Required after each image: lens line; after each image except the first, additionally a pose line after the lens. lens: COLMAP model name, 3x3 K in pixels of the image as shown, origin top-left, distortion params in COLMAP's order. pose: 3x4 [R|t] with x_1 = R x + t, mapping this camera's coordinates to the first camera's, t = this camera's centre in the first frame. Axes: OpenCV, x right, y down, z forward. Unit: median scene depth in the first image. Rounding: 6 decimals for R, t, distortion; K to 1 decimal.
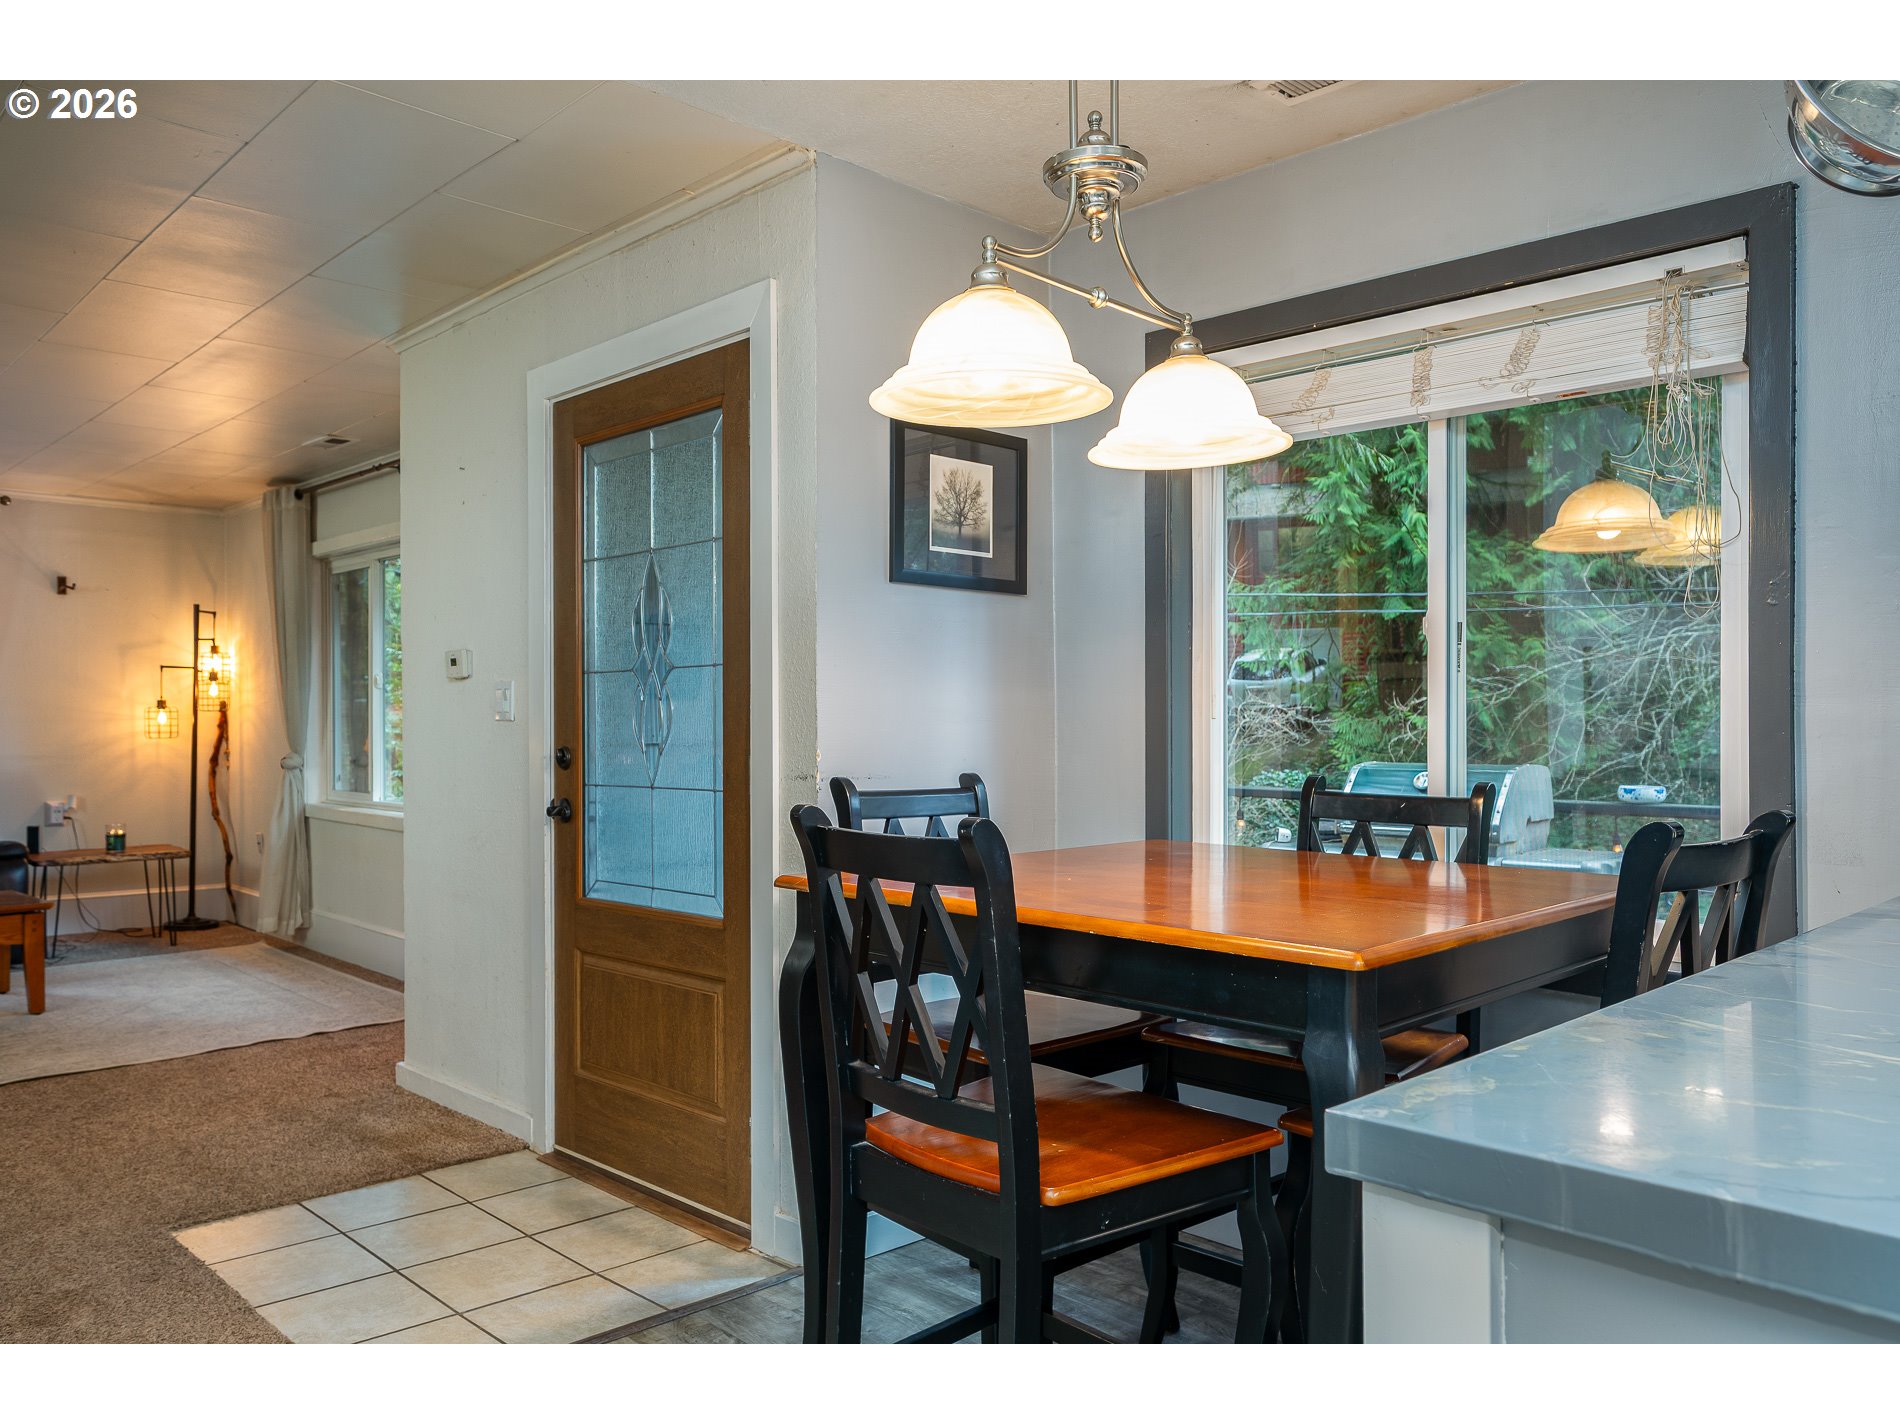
lens RADIAL K [[1423.8, 0, 950.0], [0, 1423.8, 712.5], [0, 0, 1]] dist [0.009590, 0.001386]
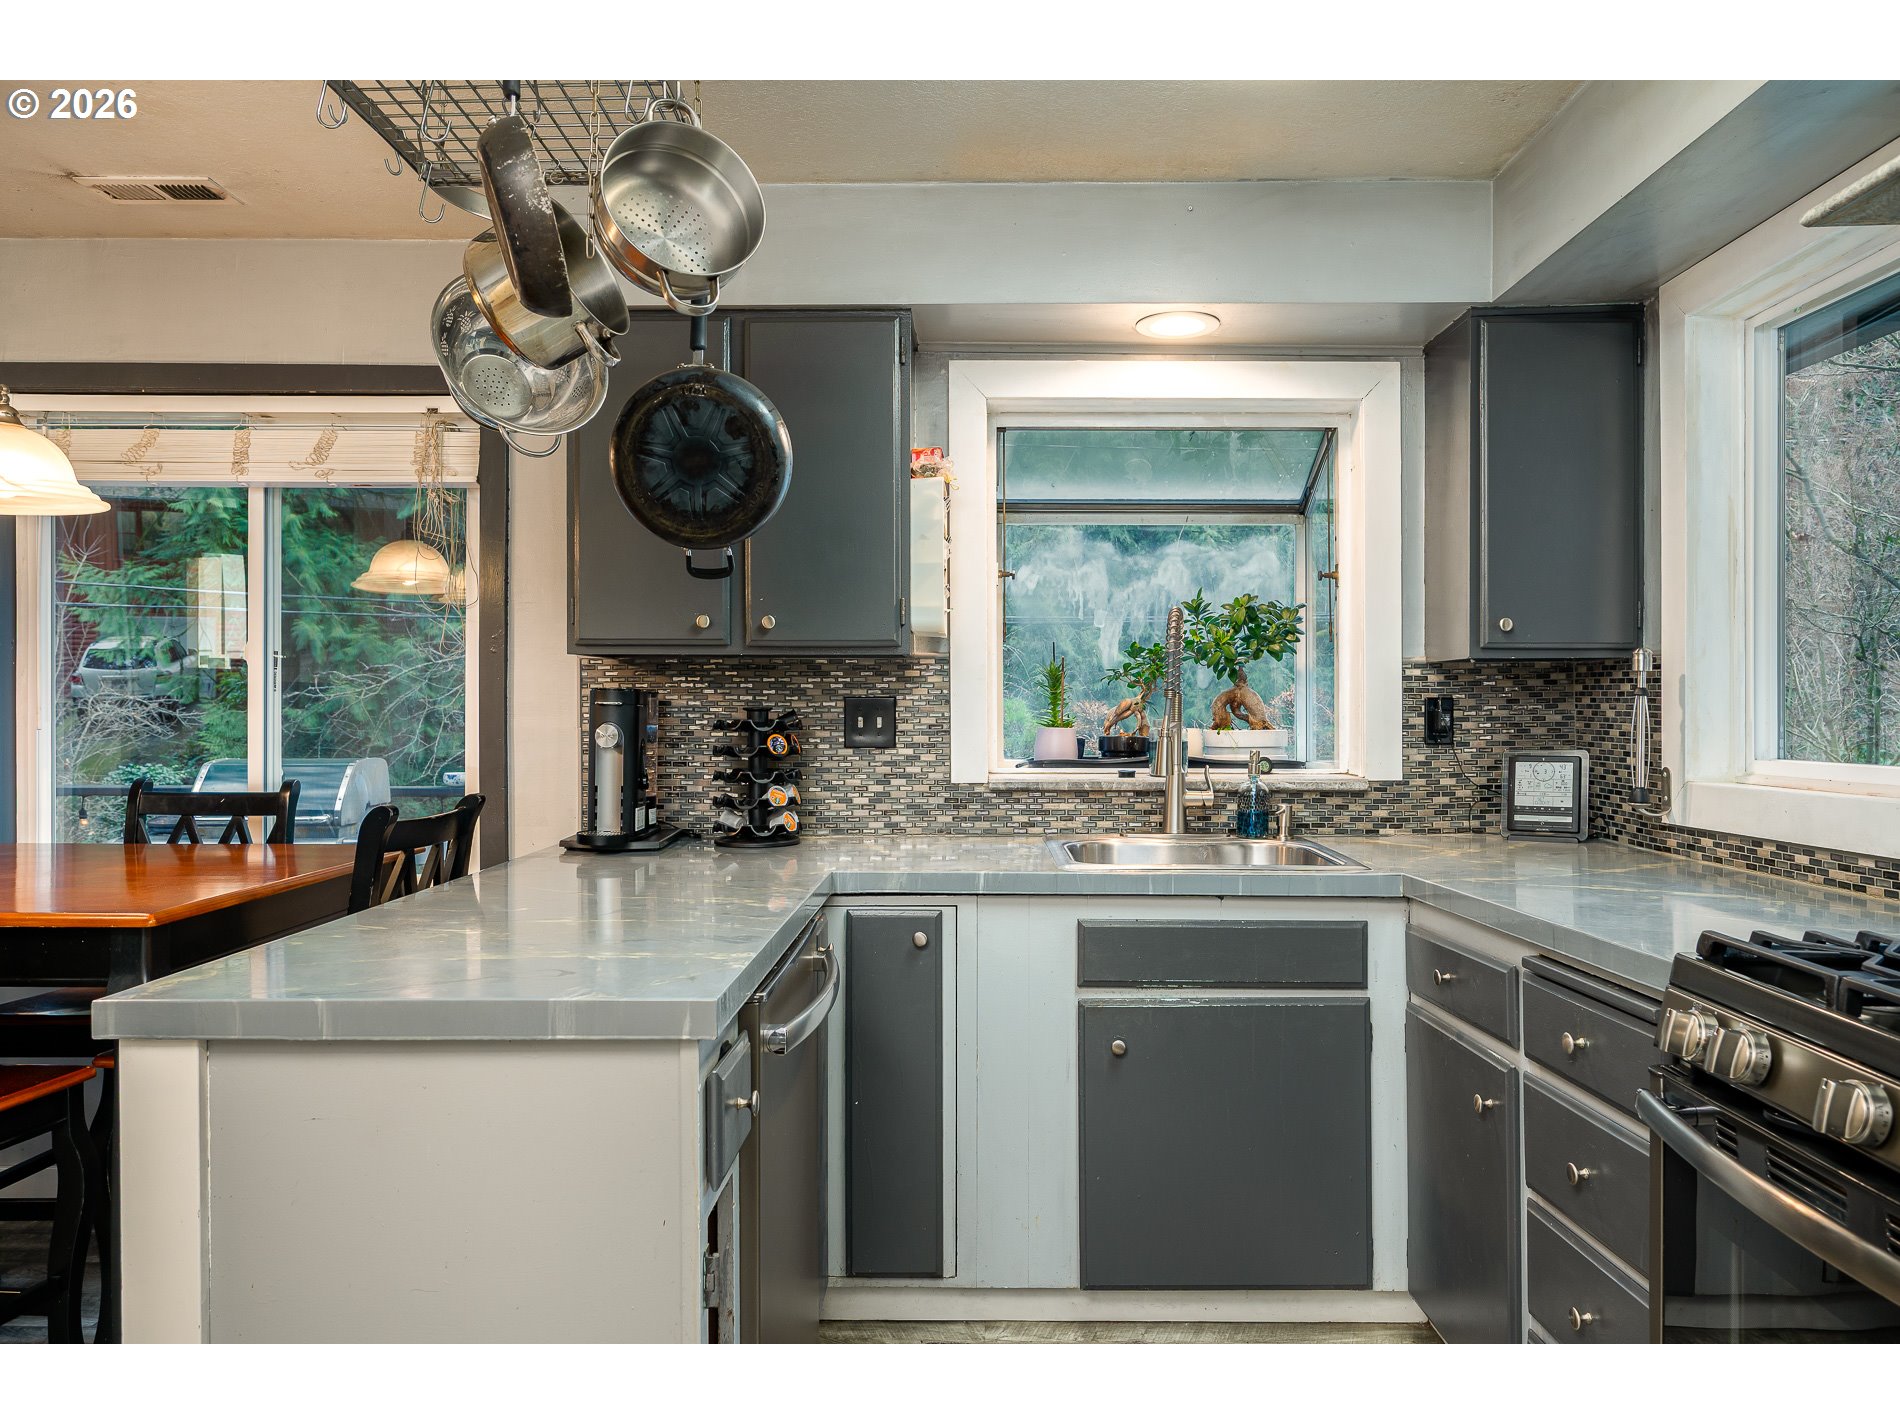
lens RADIAL K [[1266.0, 0, 950.0], [0, 1266.0, 712.5], [0, 0, 1]] dist [-0.008785, -0.001046]
pose [[0.697293, 0.000907, 0.716786, -0.024856], [-0.004246, 0.999987, 0.002865, -0.016589], [-0.716774, -0.005041, 0.697288, -0.211678]]
